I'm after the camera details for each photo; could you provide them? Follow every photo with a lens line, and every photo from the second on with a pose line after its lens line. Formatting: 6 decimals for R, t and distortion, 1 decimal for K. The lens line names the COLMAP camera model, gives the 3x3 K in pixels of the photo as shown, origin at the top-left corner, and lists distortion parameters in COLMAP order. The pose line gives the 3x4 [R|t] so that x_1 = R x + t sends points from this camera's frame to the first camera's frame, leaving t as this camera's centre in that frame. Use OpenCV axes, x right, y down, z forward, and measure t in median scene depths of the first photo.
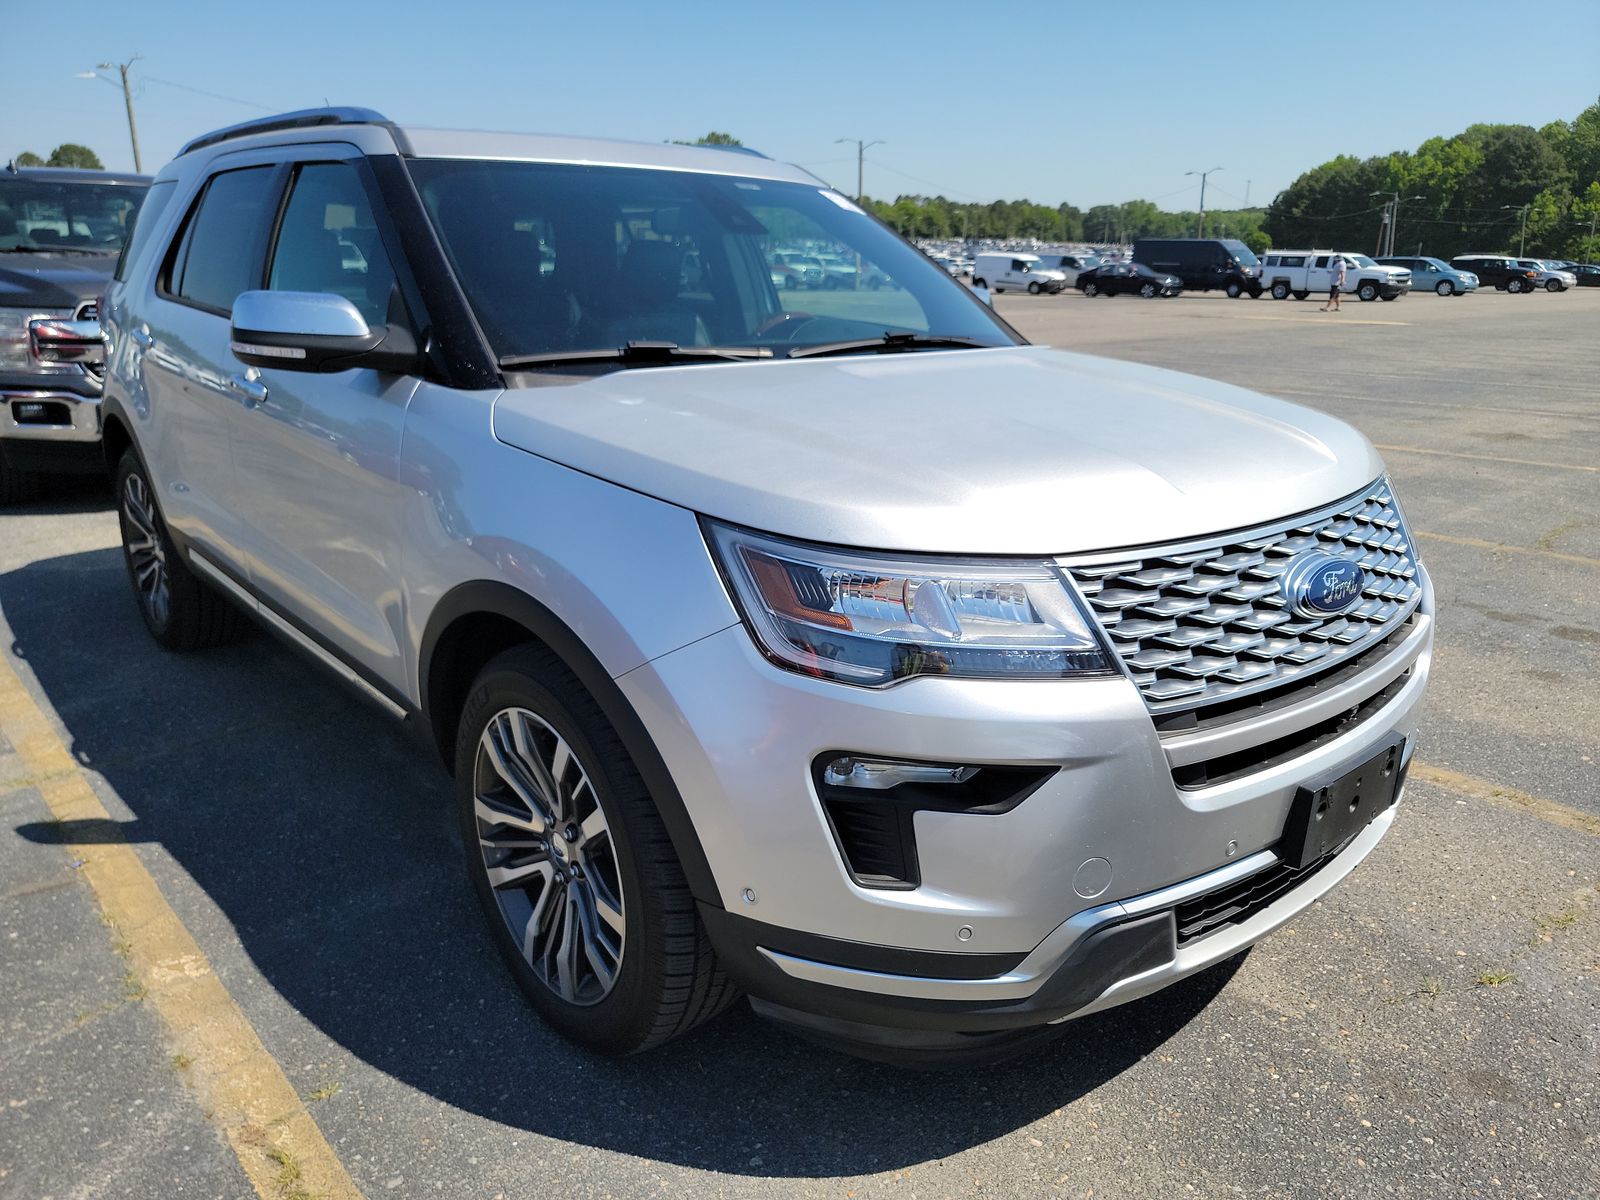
lens RADIAL K [[1092.7, 0, 800.0], [0, 1092.7, 600.0], [0, 0, 1]] dist [0.054087, -0.054669]
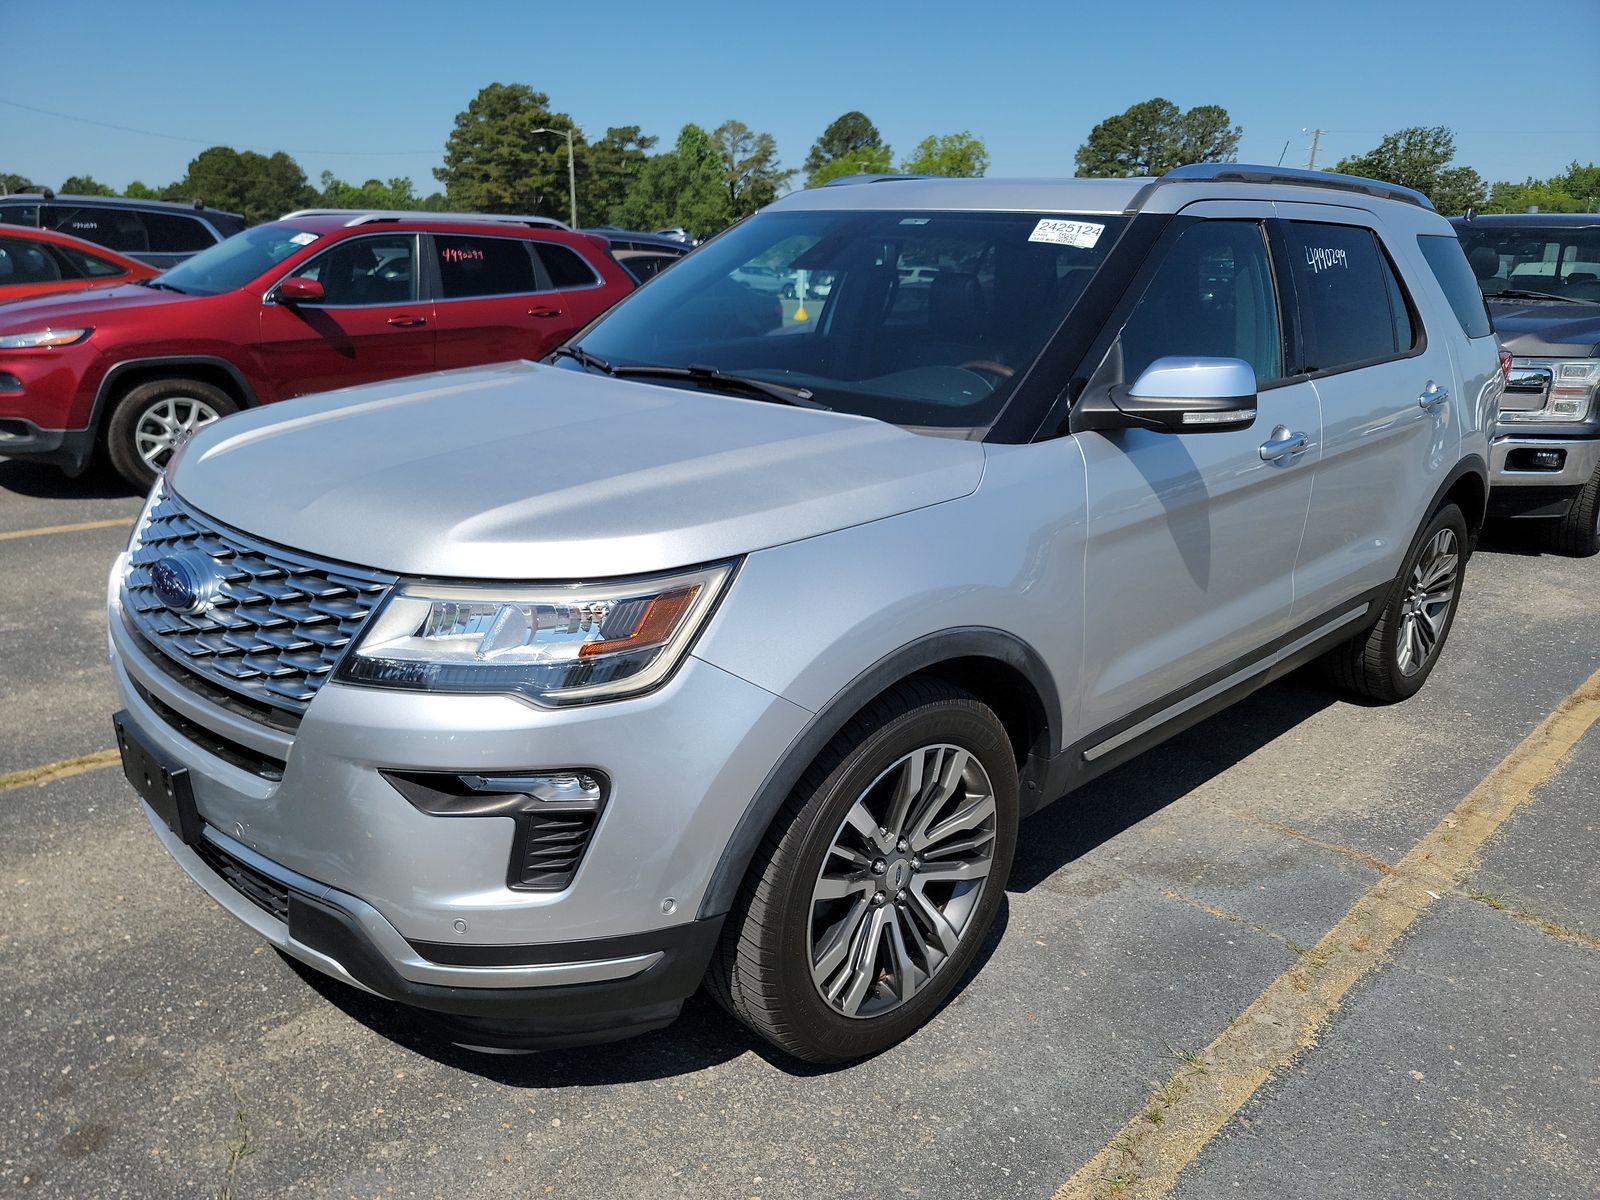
lens RADIAL K [[1085.7, 0, 828.7], [0, 1085.7, 603.9], [0, 0, 1]] dist [0.052865, -0.059124]
pose [[0.088858, 0.289163, -0.953147, 1.570951], [-0.321366, 0.914080, 0.247351, -0.464655], [0.942777, 0.284329, 0.174150, 1.417520]]
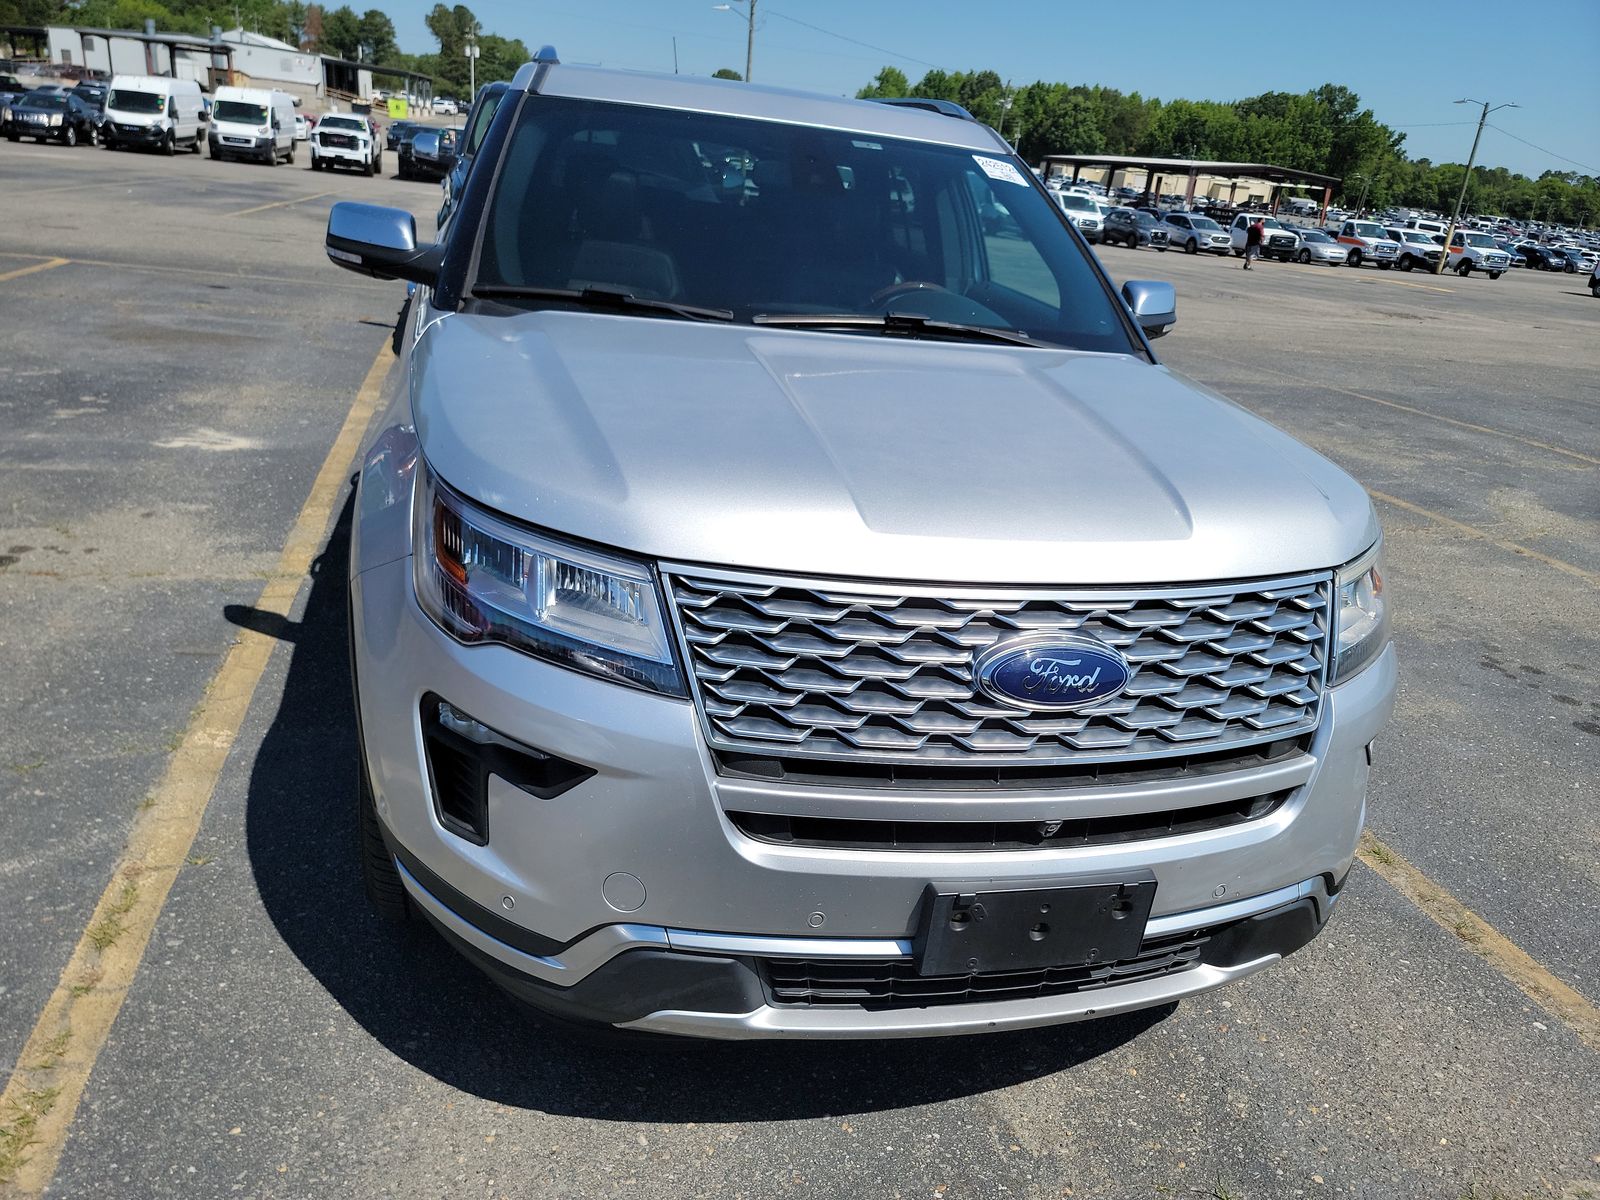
lens RADIAL K [[1085.7, 0, 828.7], [0, 1085.7, 603.9], [0, 0, 1]] dist [0.052865, -0.059124]
pose [[0.889507, 0.236730, -0.390815, 0.640573], [-0.217529, 0.971574, 0.093413, -0.106325], [0.401819, 0.001922, 0.915717, 0.167719]]
